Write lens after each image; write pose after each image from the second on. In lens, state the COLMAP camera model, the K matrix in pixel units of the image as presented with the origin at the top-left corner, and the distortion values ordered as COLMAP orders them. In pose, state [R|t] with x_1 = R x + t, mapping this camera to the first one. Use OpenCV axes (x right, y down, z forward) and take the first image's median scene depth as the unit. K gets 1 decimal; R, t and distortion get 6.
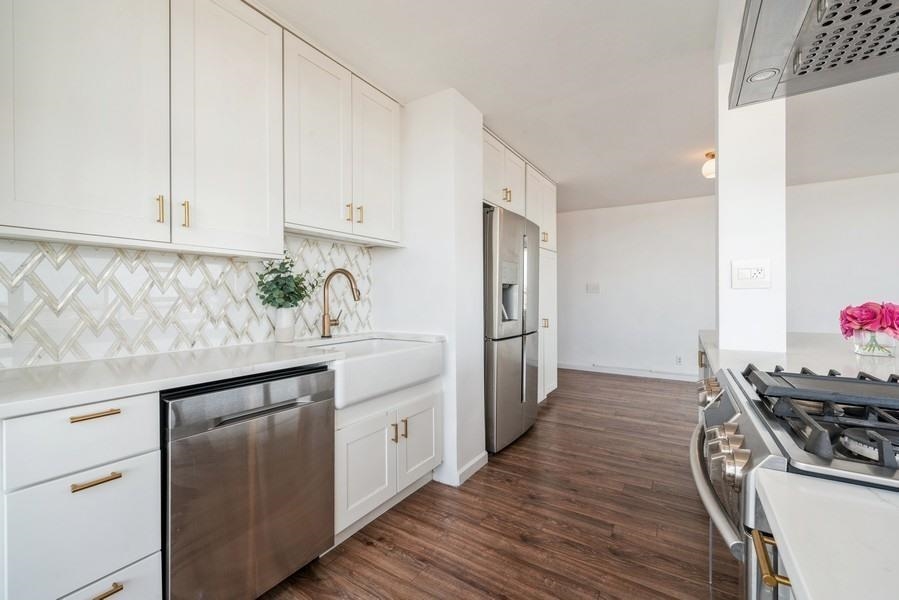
lens RADIAL K [[377.0, 0, 443.7], [0, 377.0, 300.3], [0, 0, 1]] dist [0.008489, -0.000029]
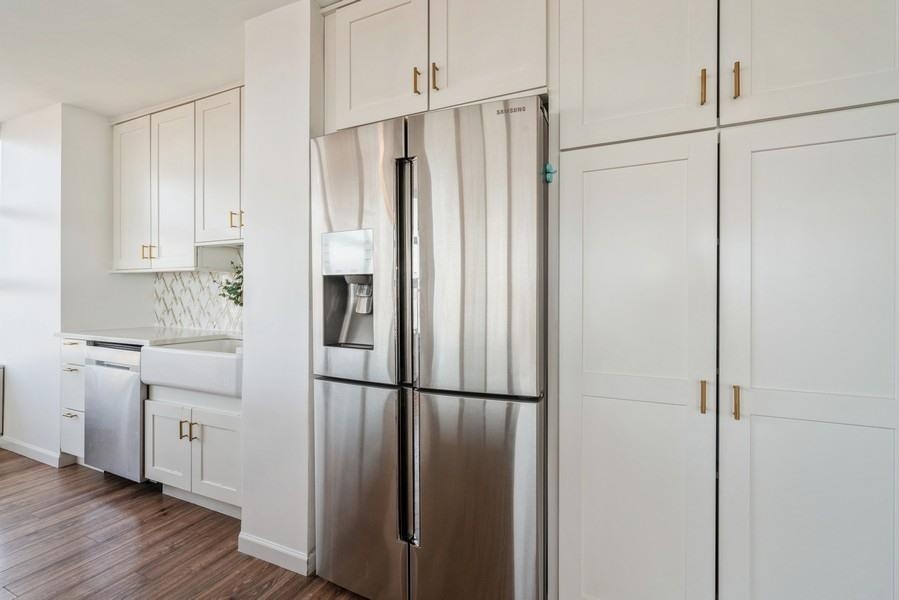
lens RADIAL K [[424.6, 0, 423.3], [0, 424.6, 296.4], [0, 0, 1]] dist [-0.000517, 0.000422]
pose [[0.109764, -0.003562, -0.993951, 1.112332], [-0.004725, 0.999980, -0.004105, -0.008594], [0.993946, 0.005147, 0.109745, 1.547222]]
